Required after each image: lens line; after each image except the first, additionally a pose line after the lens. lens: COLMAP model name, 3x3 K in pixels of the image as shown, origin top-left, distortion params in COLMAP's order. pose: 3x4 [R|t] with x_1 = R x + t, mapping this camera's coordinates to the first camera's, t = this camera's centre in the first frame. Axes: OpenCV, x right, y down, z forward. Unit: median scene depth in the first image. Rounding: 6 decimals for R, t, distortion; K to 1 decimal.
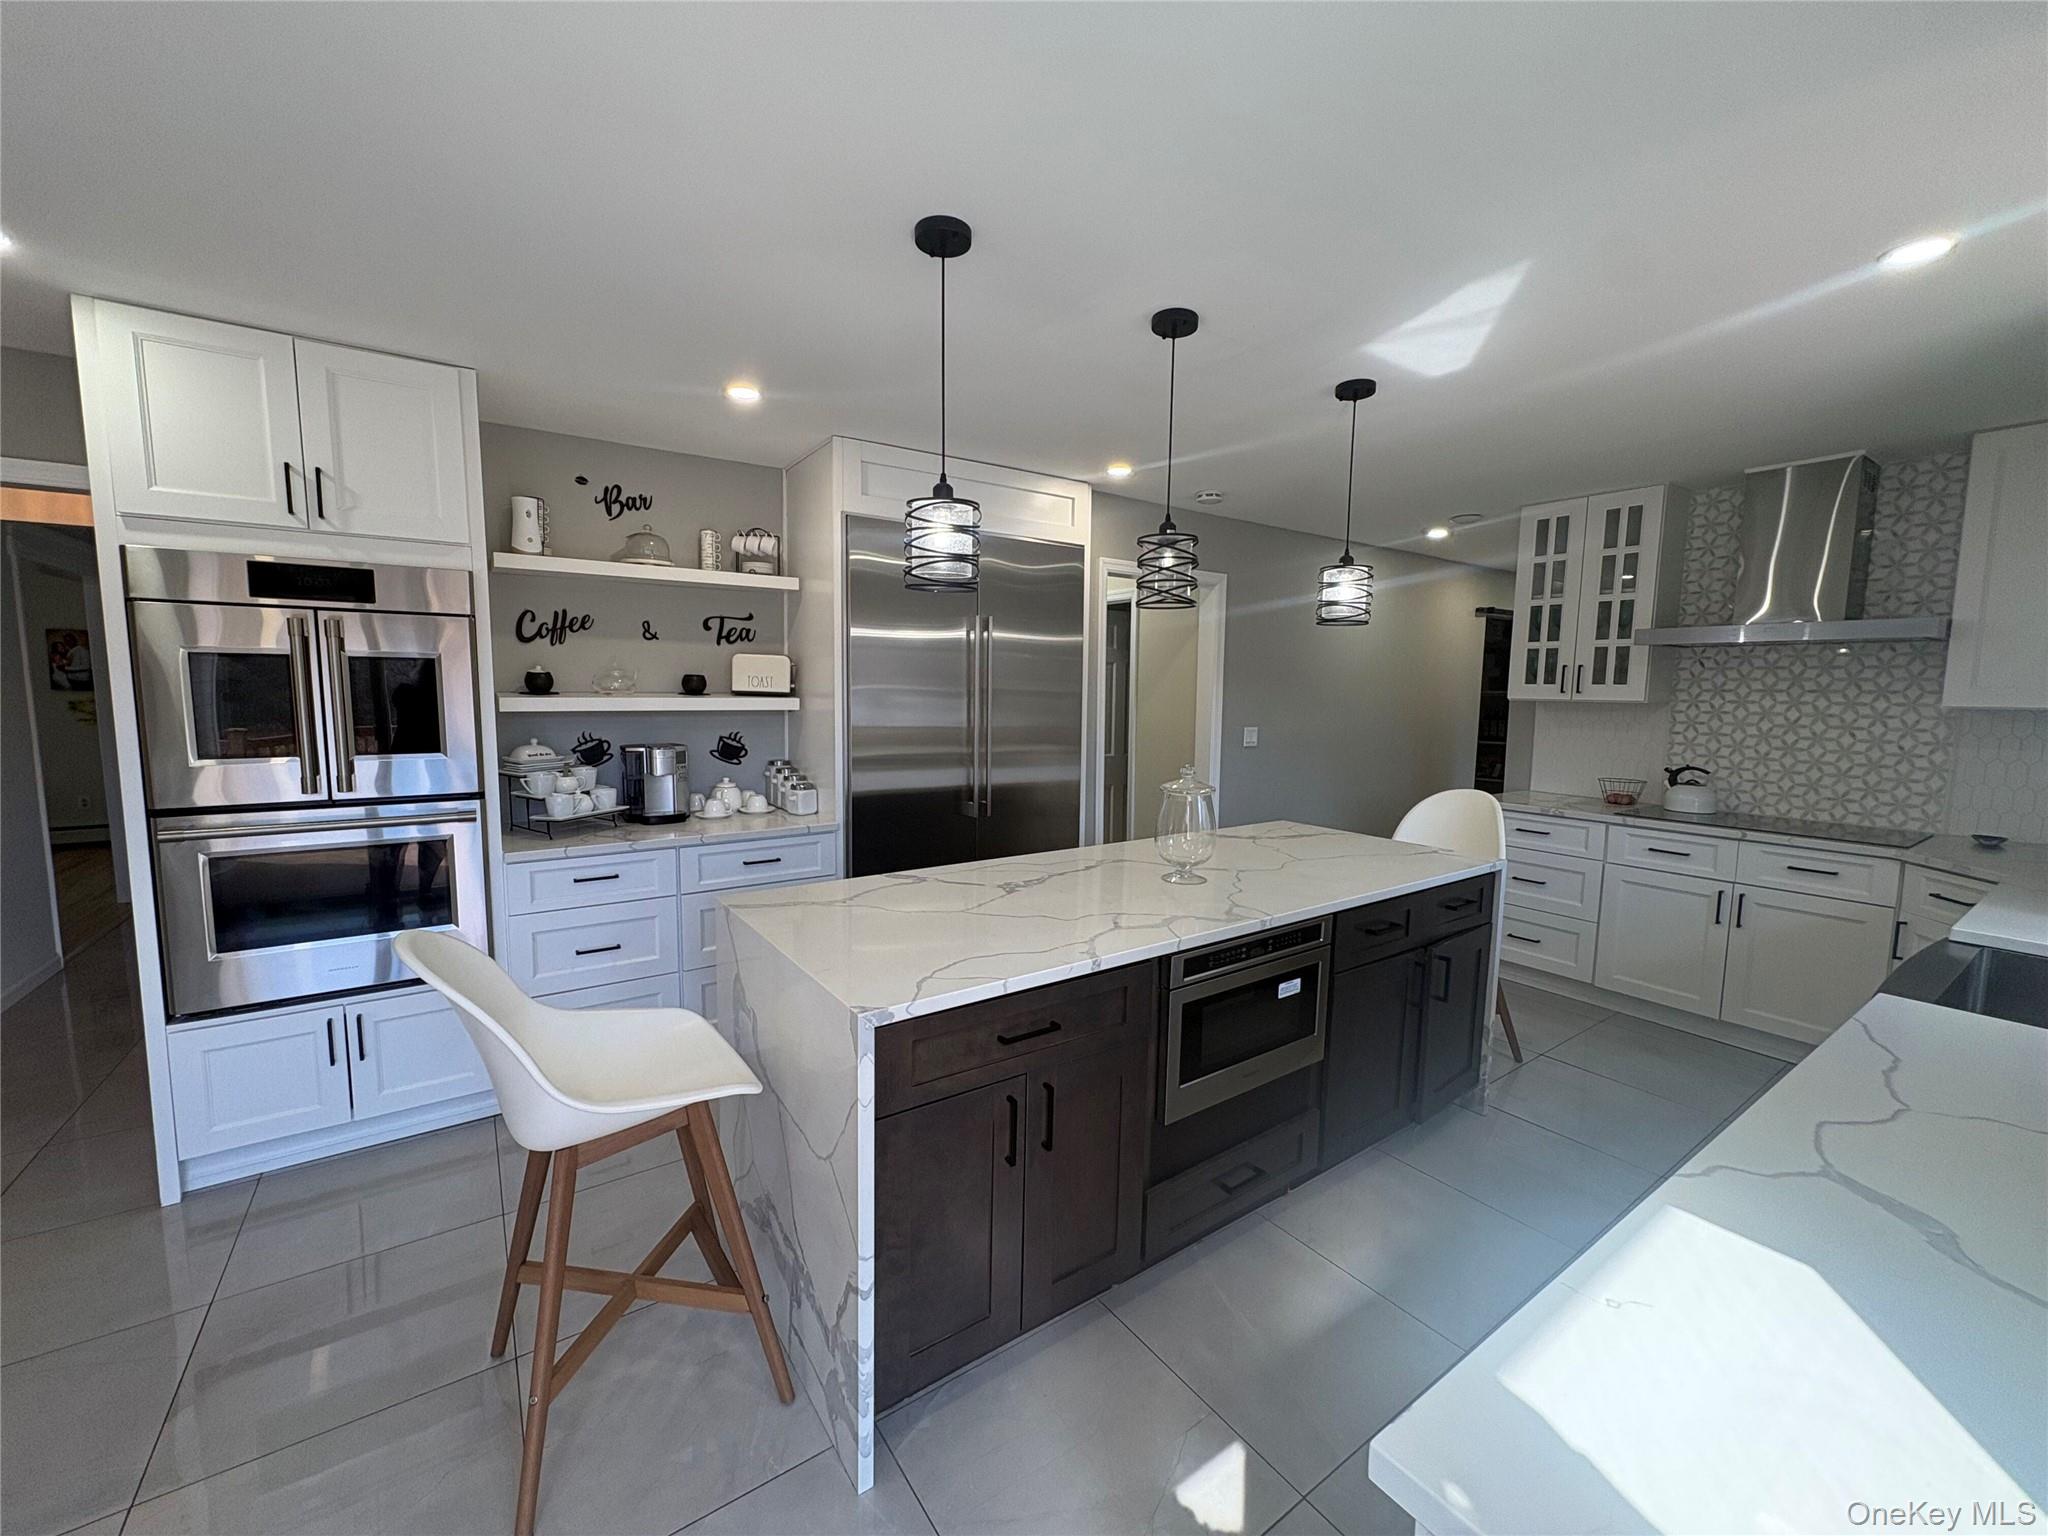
lens RADIAL K [[818.8, 0, 1024.7], [0, 818.8, 774.4], [0, 0, 1]] dist [0.019018, 0.000195]
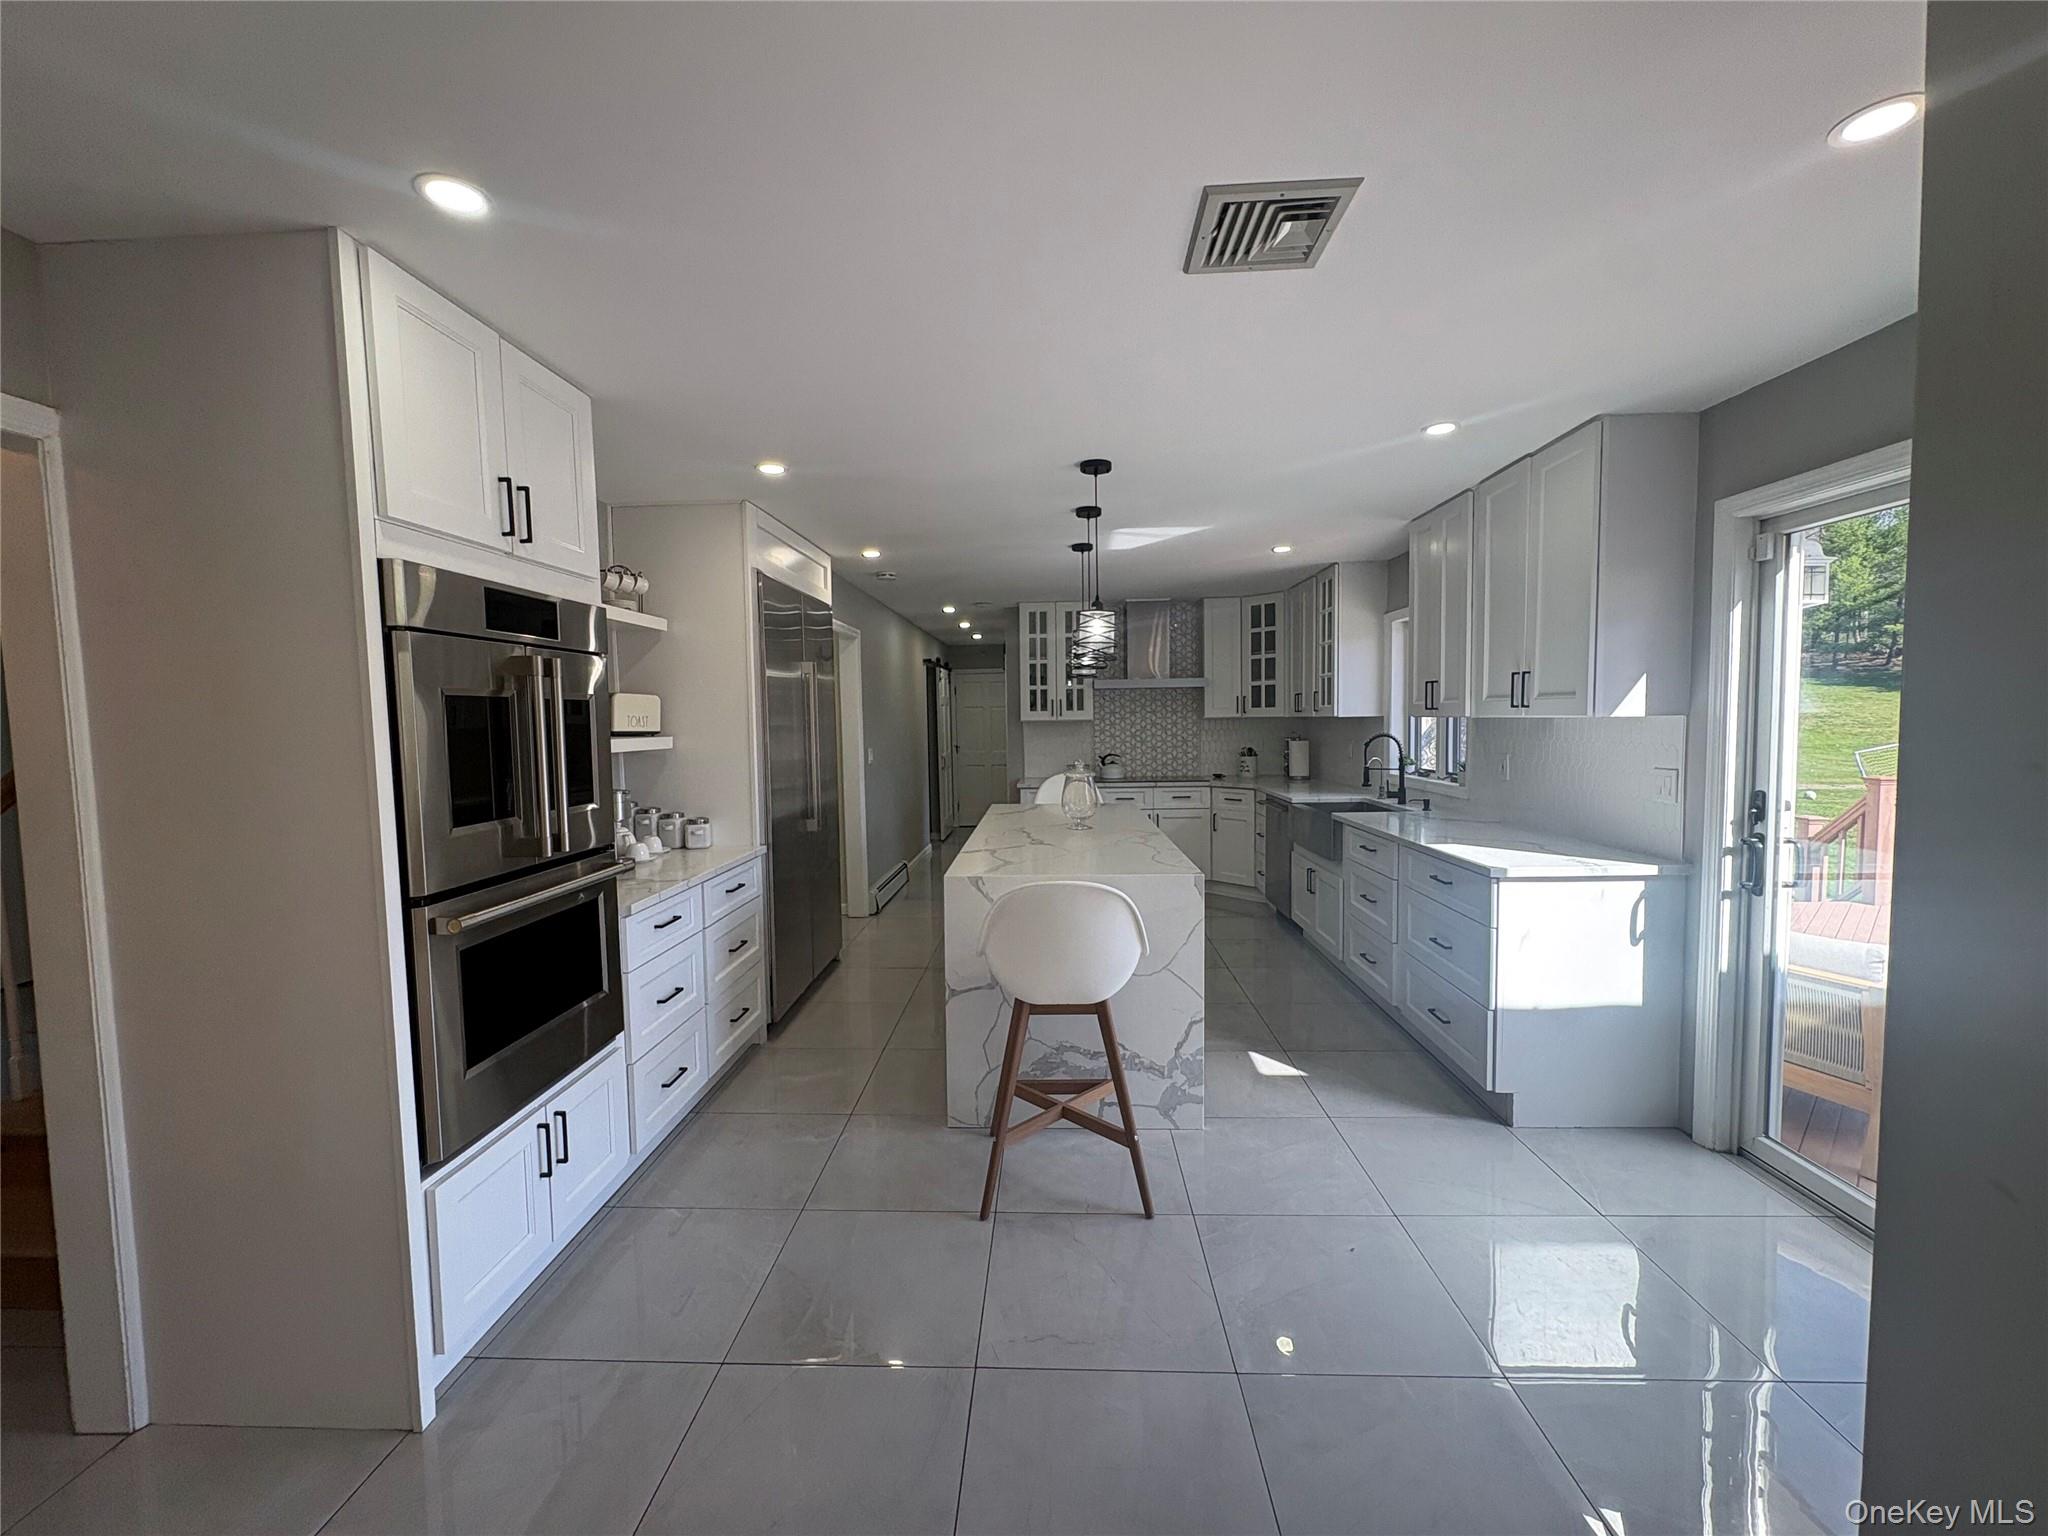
lens RADIAL K [[818.8, 0, 1022.2], [0, 818.8, 764.3], [0, 0, 1]] dist [0.019018, 0.000195]
pose [[0.606838, -0.069813, 0.791753, -0.778209], [0.114055, 0.993474, 0.000182, -0.009991], [-0.786599, 0.090193, 0.610841, 0.048920]]
